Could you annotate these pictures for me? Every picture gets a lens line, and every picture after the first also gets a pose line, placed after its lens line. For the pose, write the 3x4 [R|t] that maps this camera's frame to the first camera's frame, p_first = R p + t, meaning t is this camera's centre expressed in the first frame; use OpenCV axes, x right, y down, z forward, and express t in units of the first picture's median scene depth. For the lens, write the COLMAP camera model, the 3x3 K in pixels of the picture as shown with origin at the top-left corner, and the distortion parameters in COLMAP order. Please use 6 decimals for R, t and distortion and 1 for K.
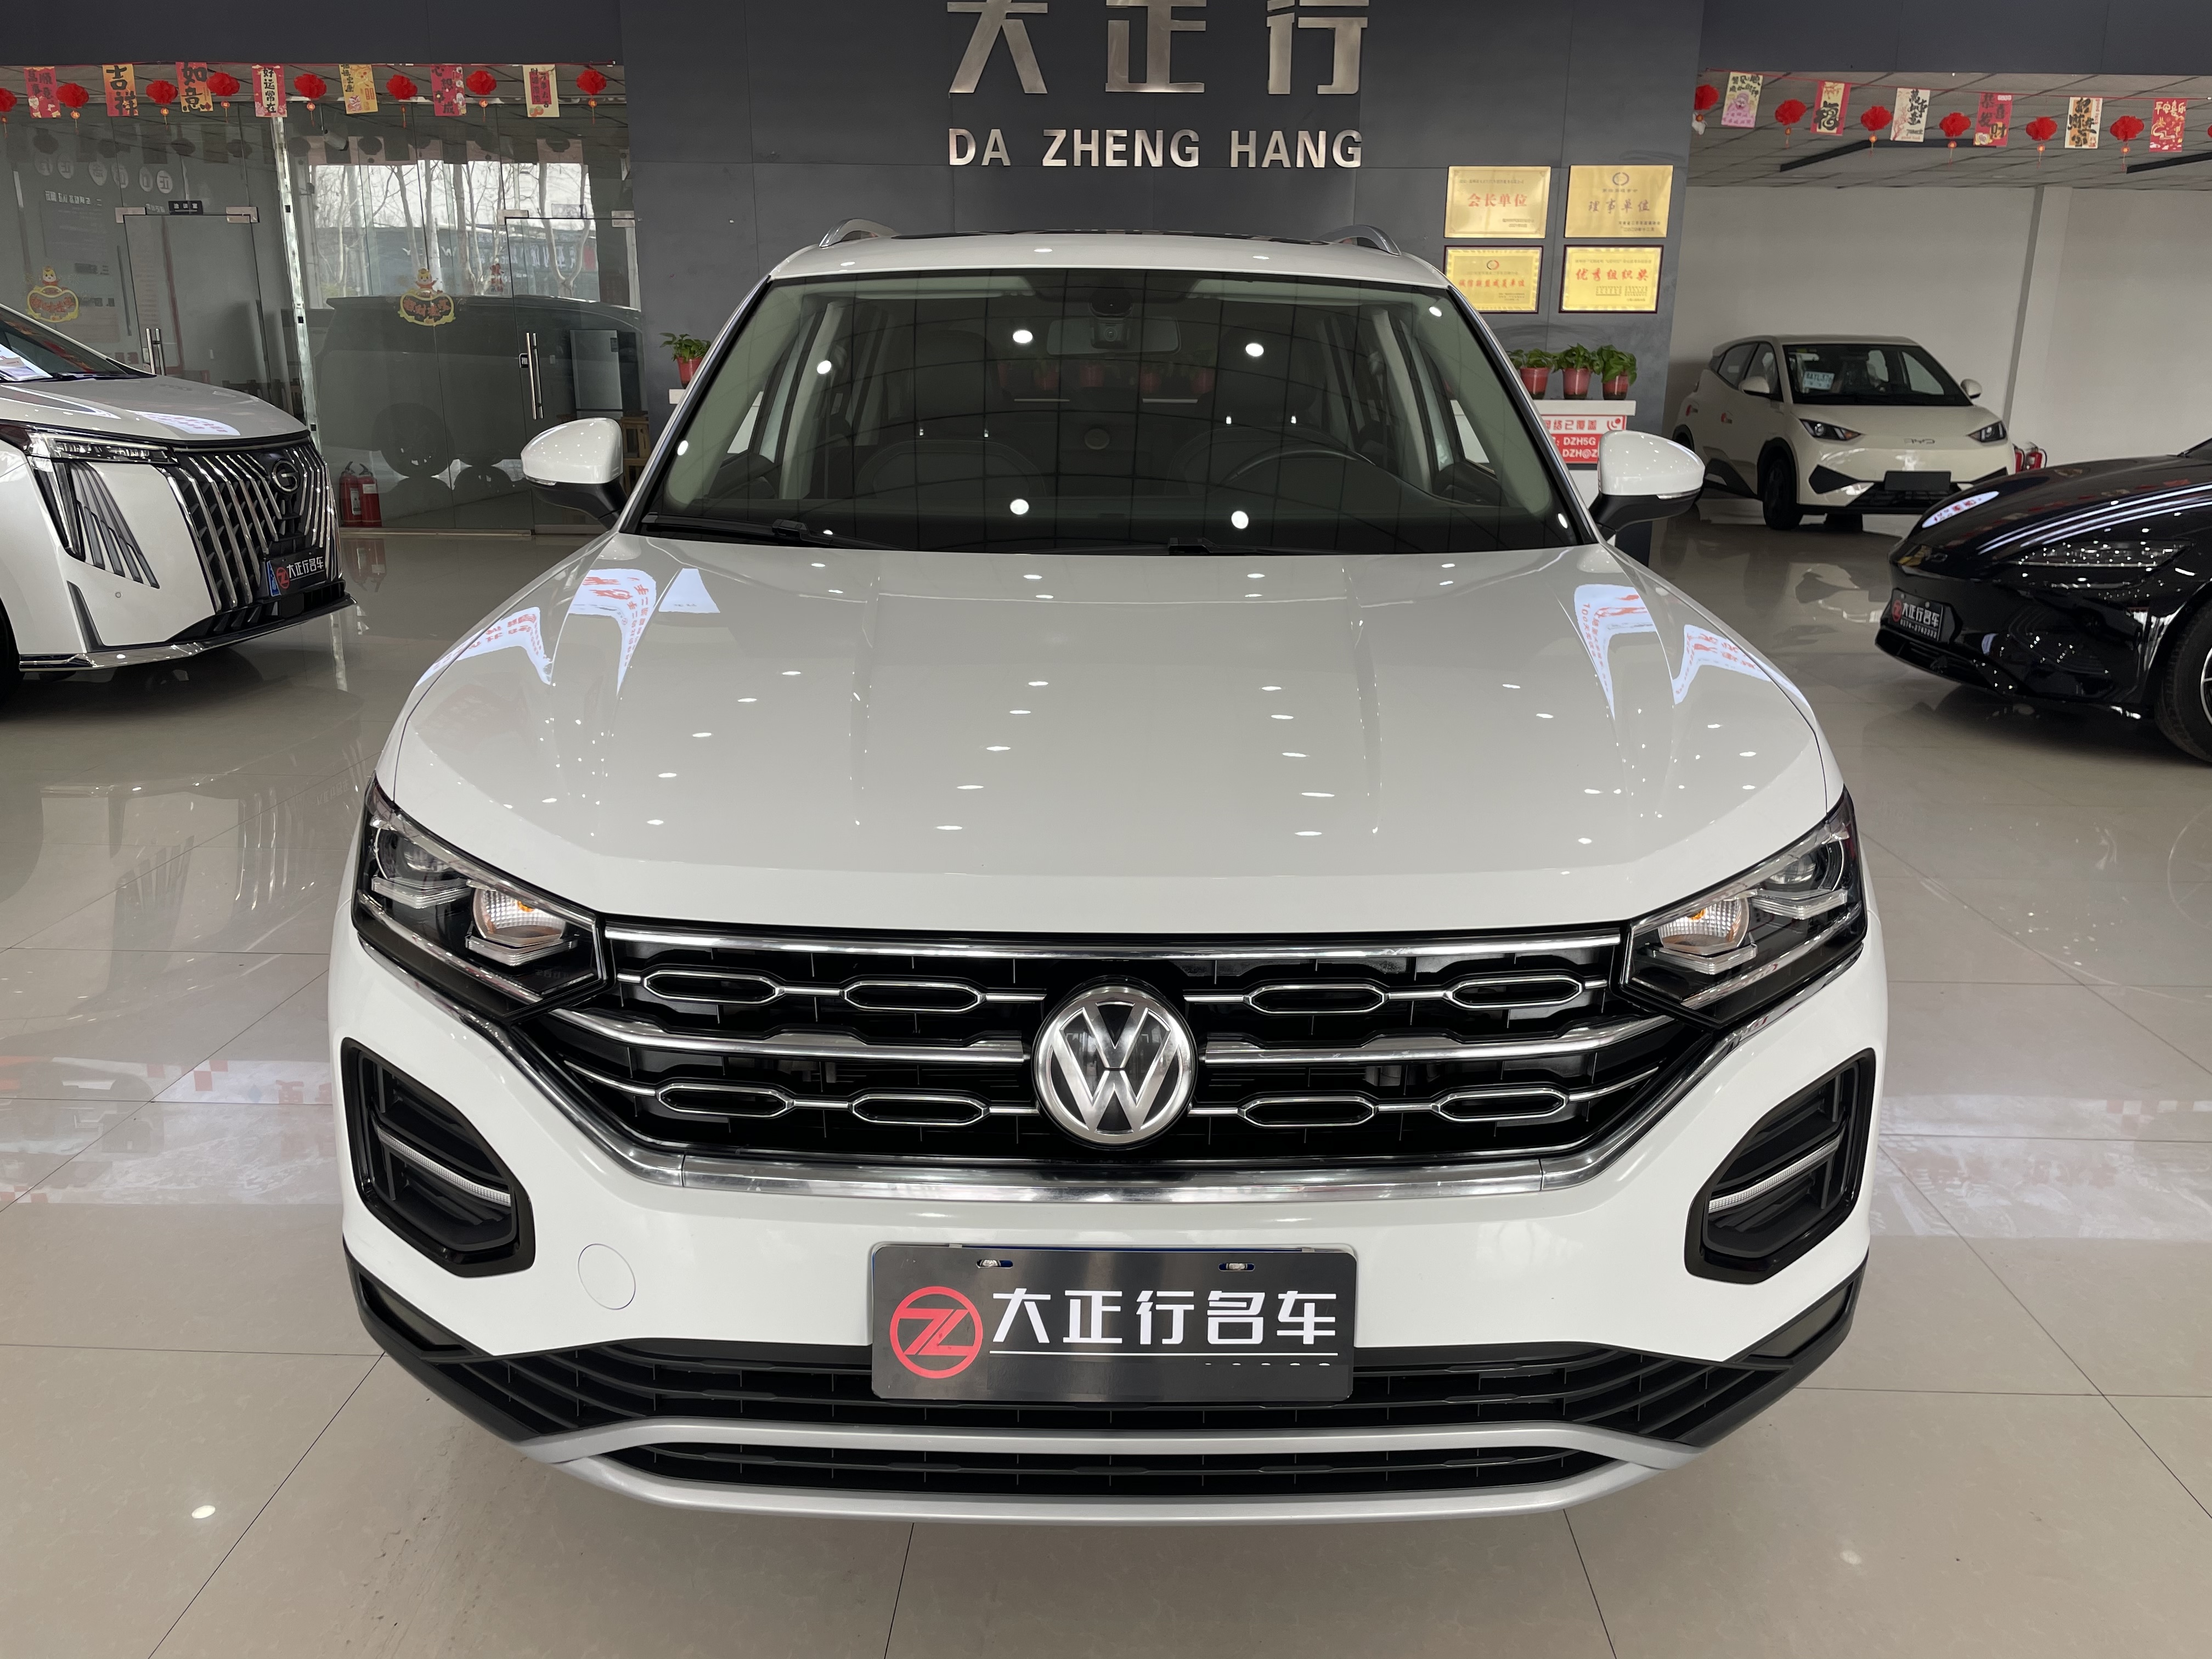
lens RADIAL K [[1786.1, 0, 1112.2], [0, 1786.1, 847.8], [0, 0, 1]] dist [0.073839, -0.101088]
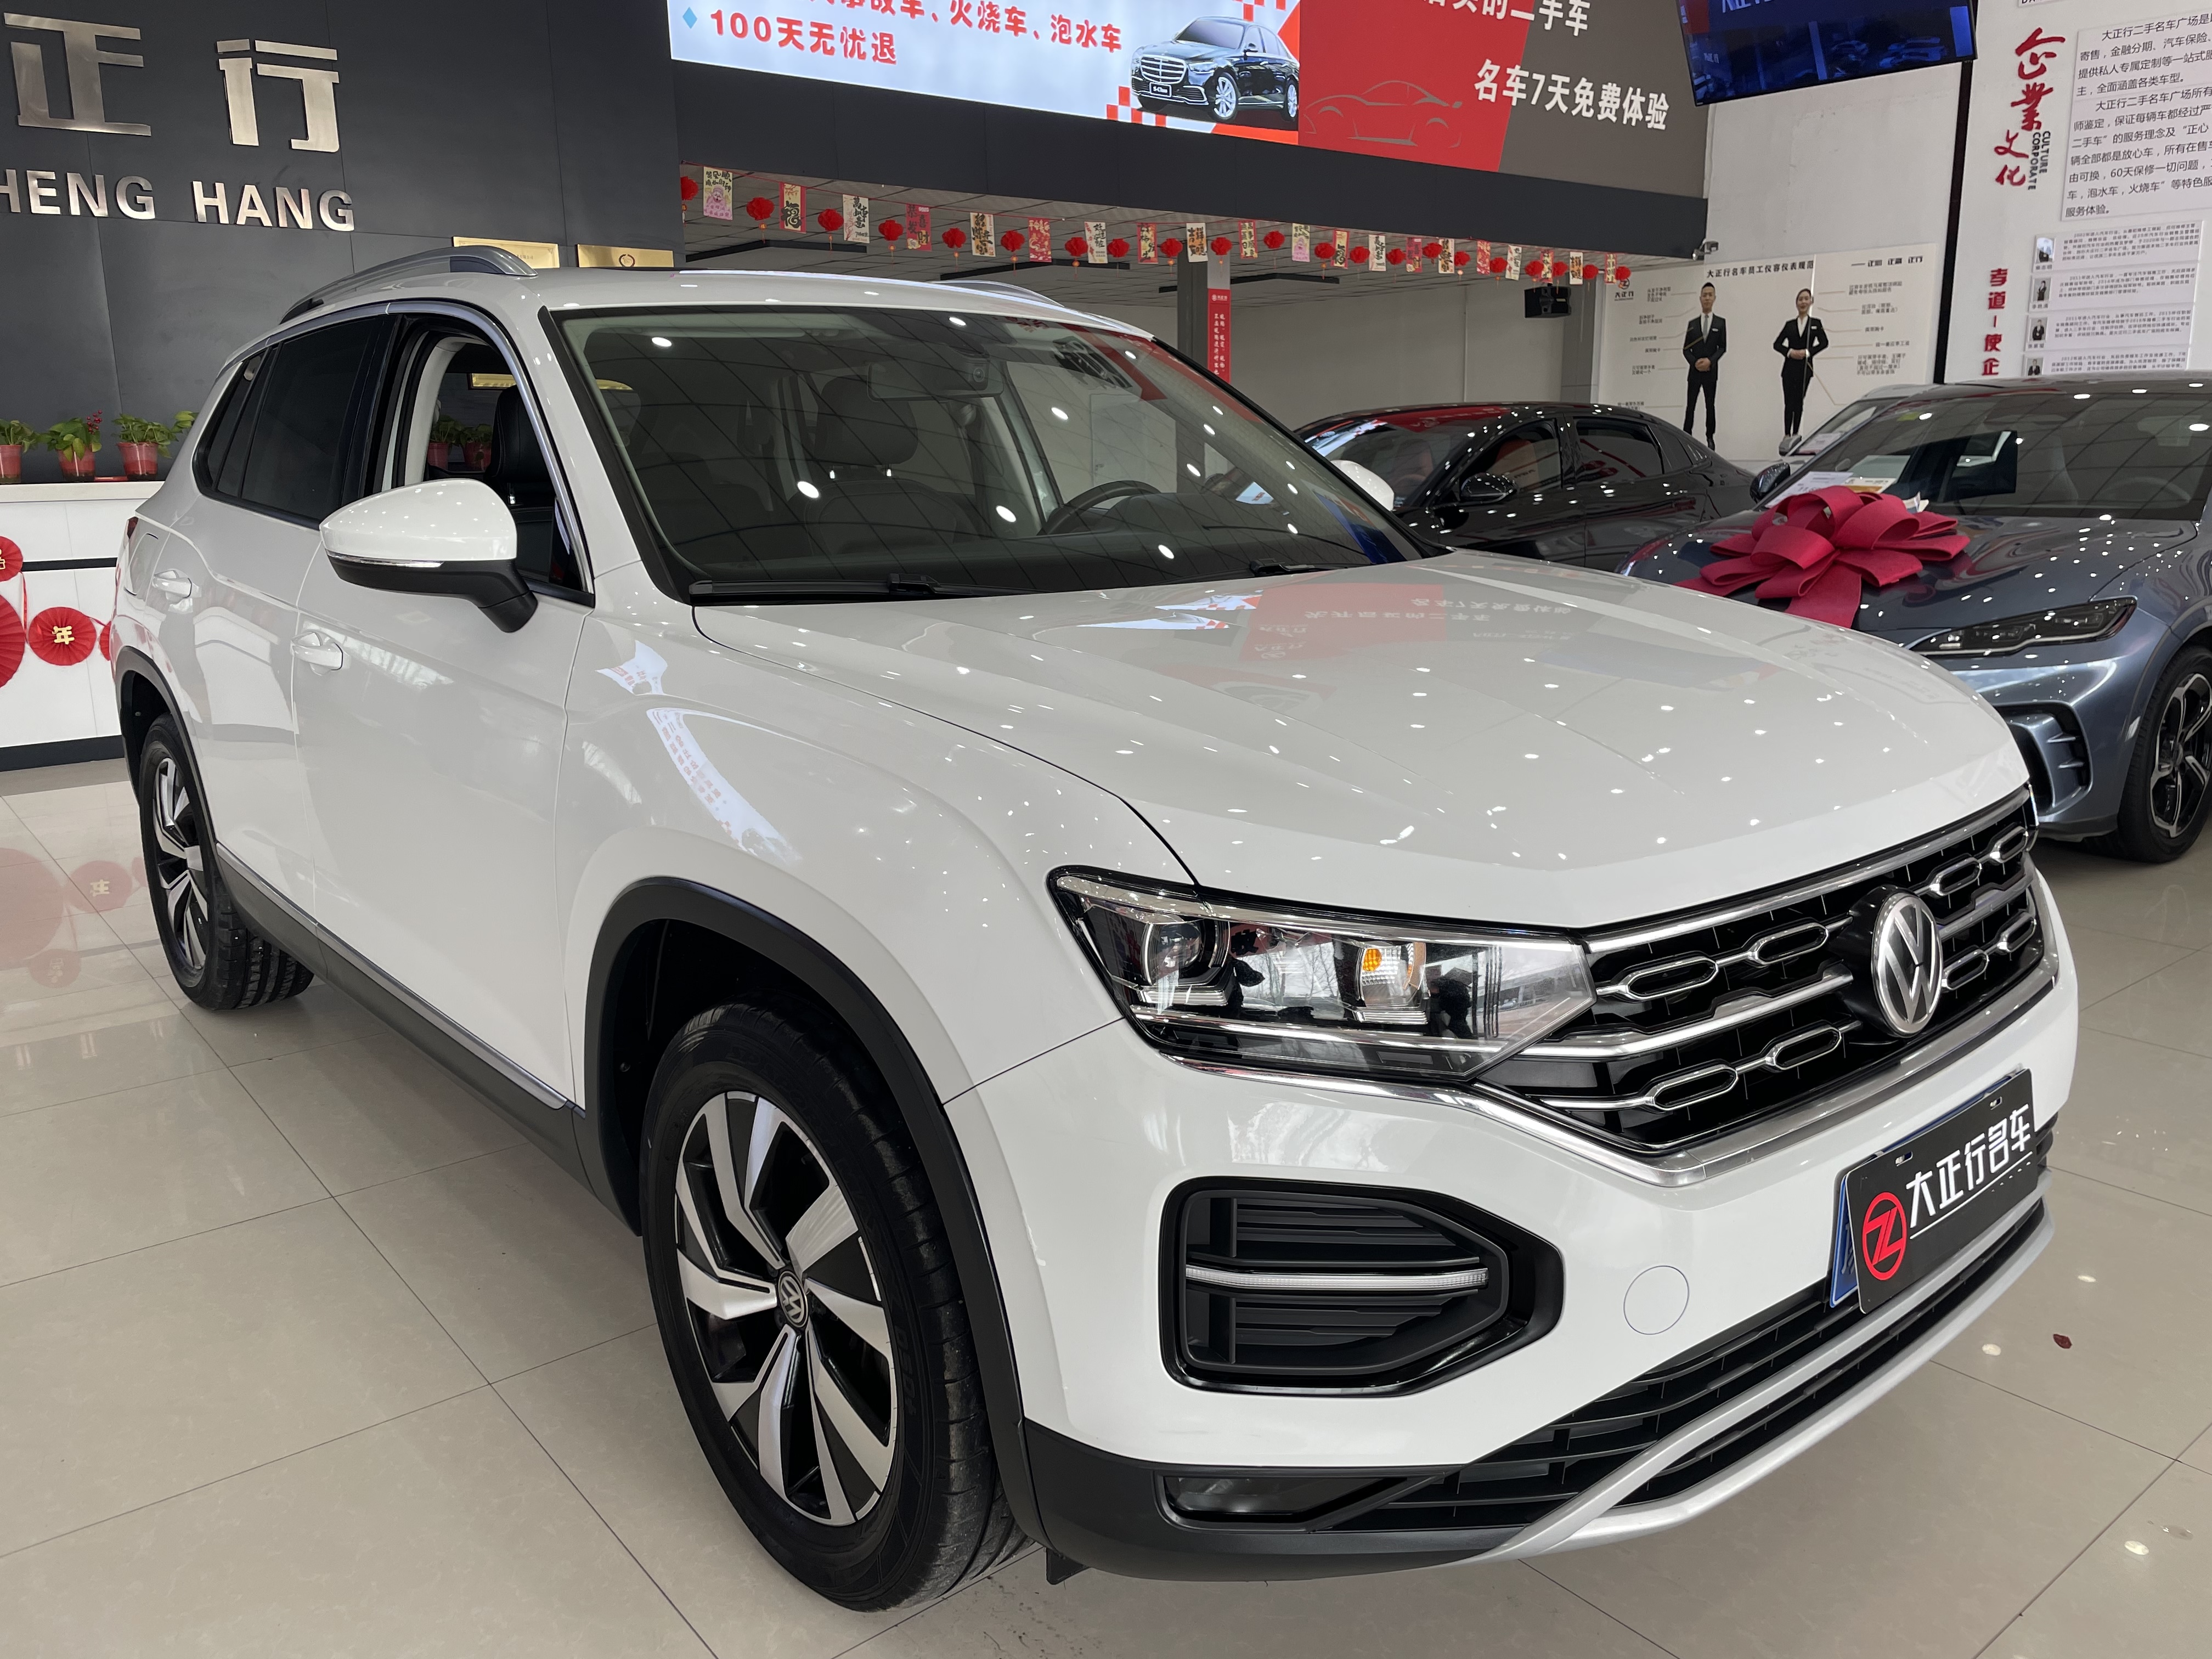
lens RADIAL K [[1786.1, 0, 1124.8], [0, 1786.1, 833.9], [0, 0, 1]] dist [0.073839, -0.101088]
pose [[0.731057, -0.163220, 0.662507, -0.236304], [0.201208, 0.979359, 0.019254, -0.017498], [-0.651975, 0.119226, 0.748808, 0.095128]]
